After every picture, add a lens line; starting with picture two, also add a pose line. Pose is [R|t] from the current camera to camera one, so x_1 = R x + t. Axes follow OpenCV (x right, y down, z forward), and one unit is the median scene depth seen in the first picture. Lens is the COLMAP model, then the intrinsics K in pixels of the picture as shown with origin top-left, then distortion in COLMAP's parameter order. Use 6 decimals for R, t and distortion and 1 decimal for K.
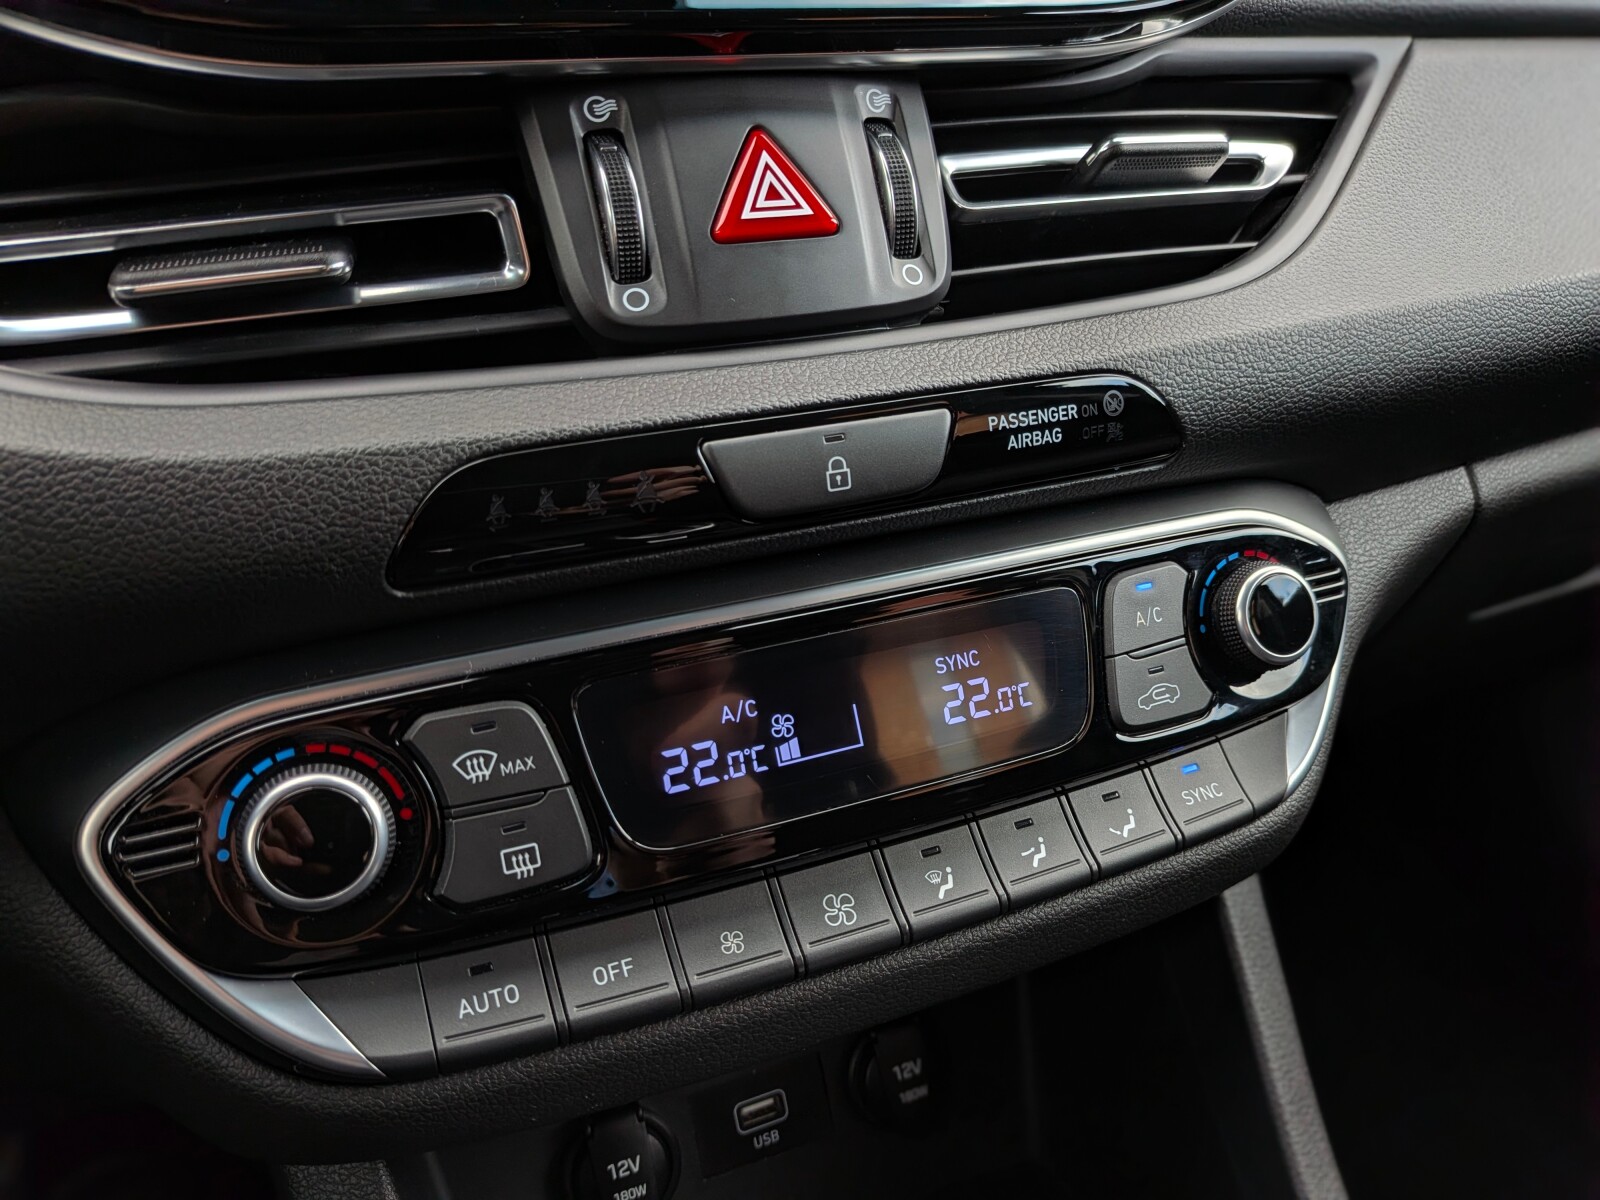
lens RADIAL K [[1178.8, 0, 793.2], [0, 1178.8, 604.0], [0, 0, 1]] dist [0.101128, -0.218304]
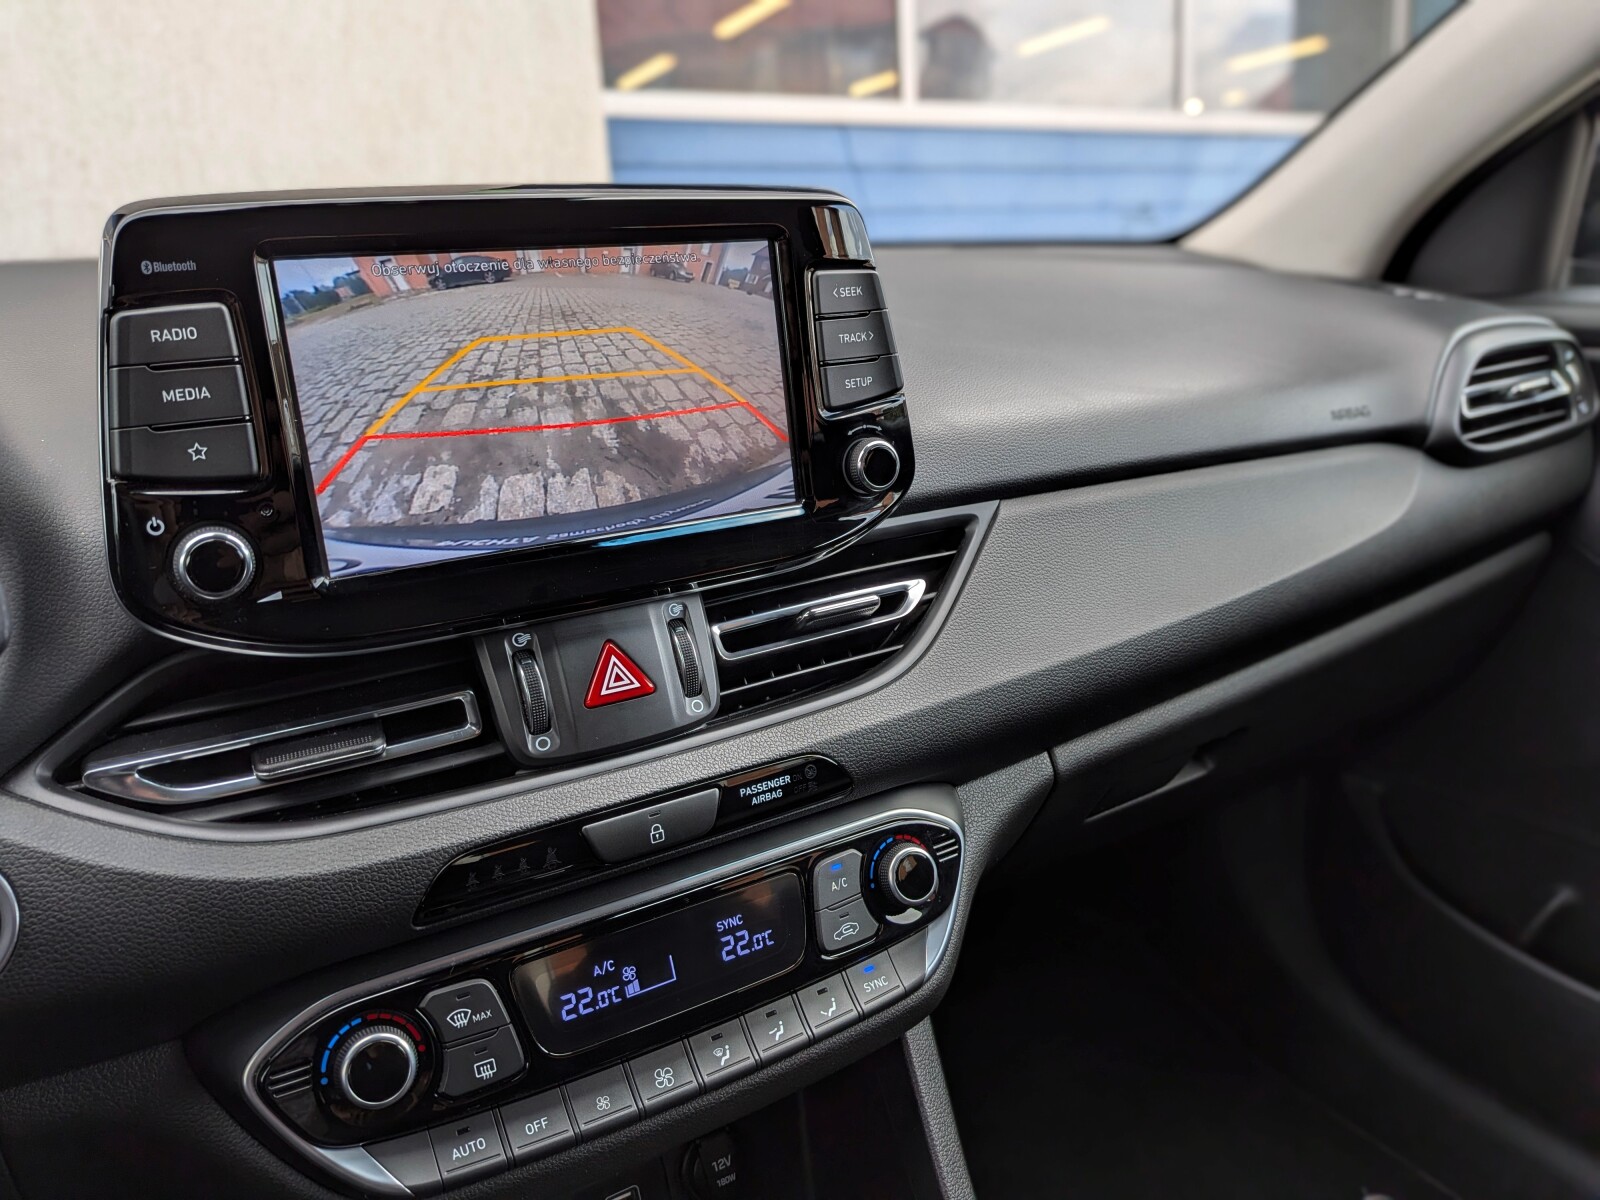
lens RADIAL K [[1167.1, 0, 804.7], [0, 1167.1, 588.2], [0, 0, 1]] dist [0.079163, -0.157190]
pose [[0.990327, -0.025079, 0.136466, 0.025675], [0.035591, 0.996538, -0.075140, -0.334236], [-0.134109, 0.079270, 0.987791, -0.832633]]
